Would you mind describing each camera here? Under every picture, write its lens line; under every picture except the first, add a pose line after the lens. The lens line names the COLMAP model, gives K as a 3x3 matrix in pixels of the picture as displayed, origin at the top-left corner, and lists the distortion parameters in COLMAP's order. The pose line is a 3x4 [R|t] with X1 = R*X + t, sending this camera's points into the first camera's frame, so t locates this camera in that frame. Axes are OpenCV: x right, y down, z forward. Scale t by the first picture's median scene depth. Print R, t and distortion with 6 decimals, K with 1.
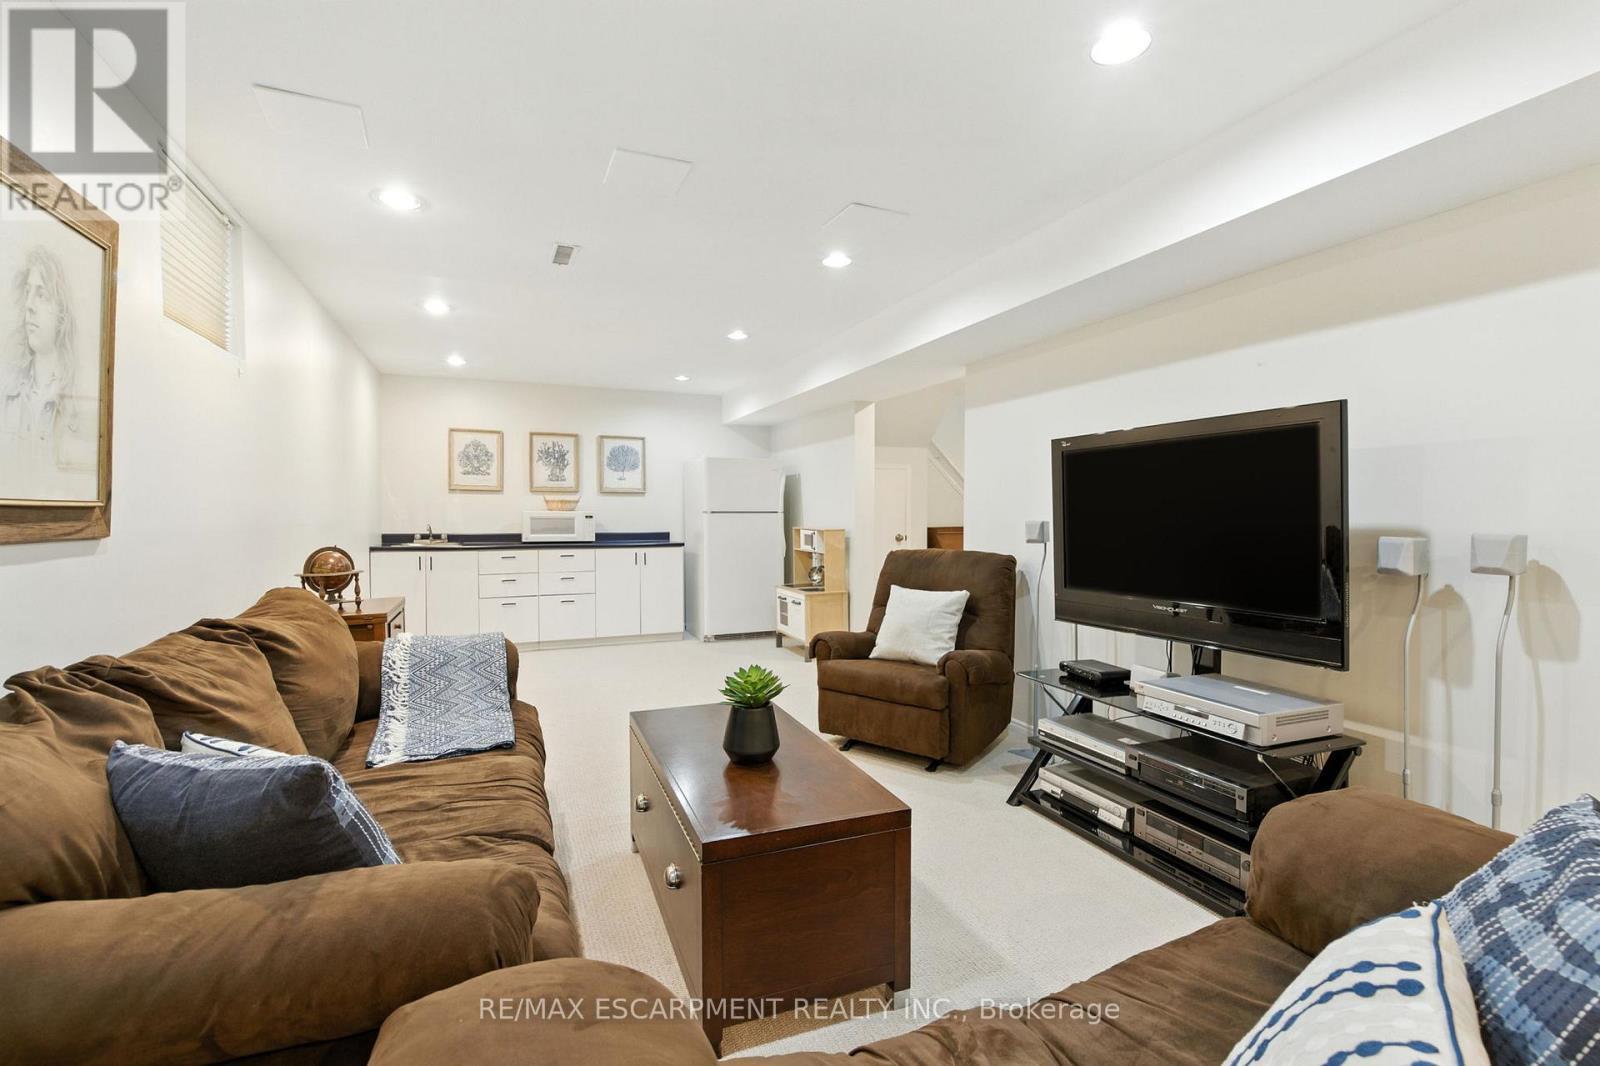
lens RADIAL K [[737.6, 0, 800.2], [0, 737.6, 525.1], [0, 0, 1]] dist [0.007168, -0.002732]
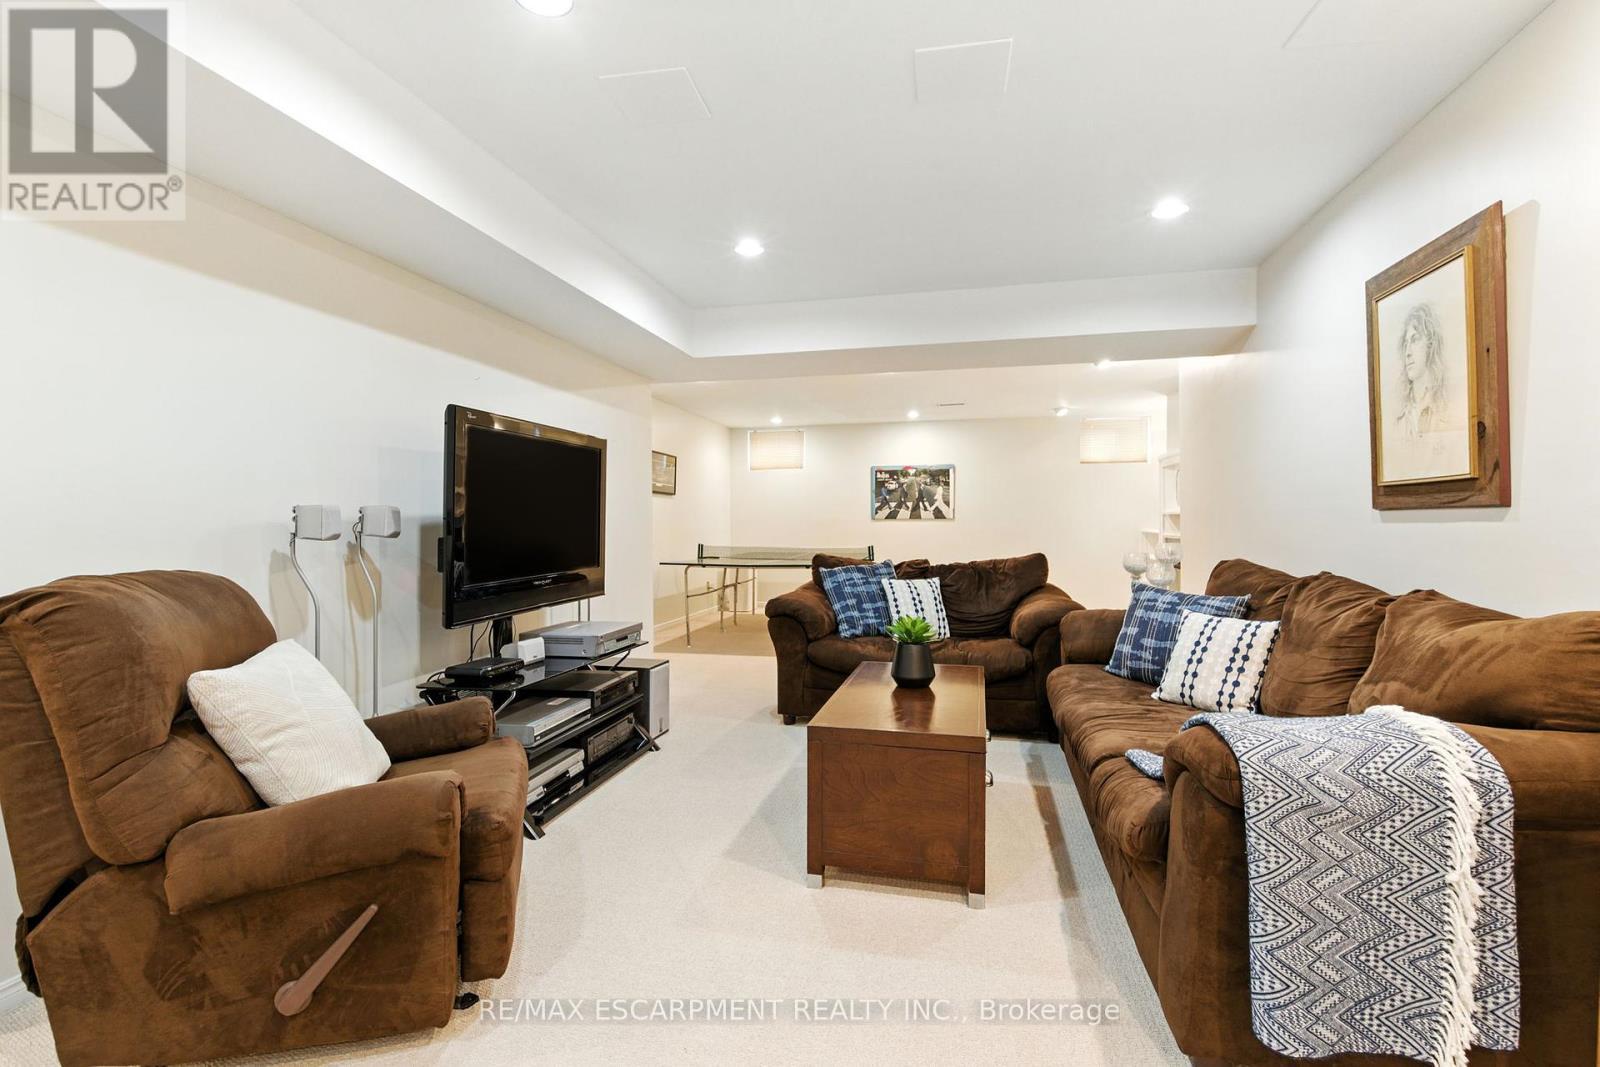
lens RADIAL K [[737.6, 0, 797.7], [0, 737.6, 520.4], [0, 0, 1]] dist [0.007168, -0.002732]
pose [[-0.814977, 0.005816, 0.579464, -0.522600], [0.014294, 0.999847, 0.010068, 0.009439], [-0.579317, 0.016488, -0.814935, 1.741578]]
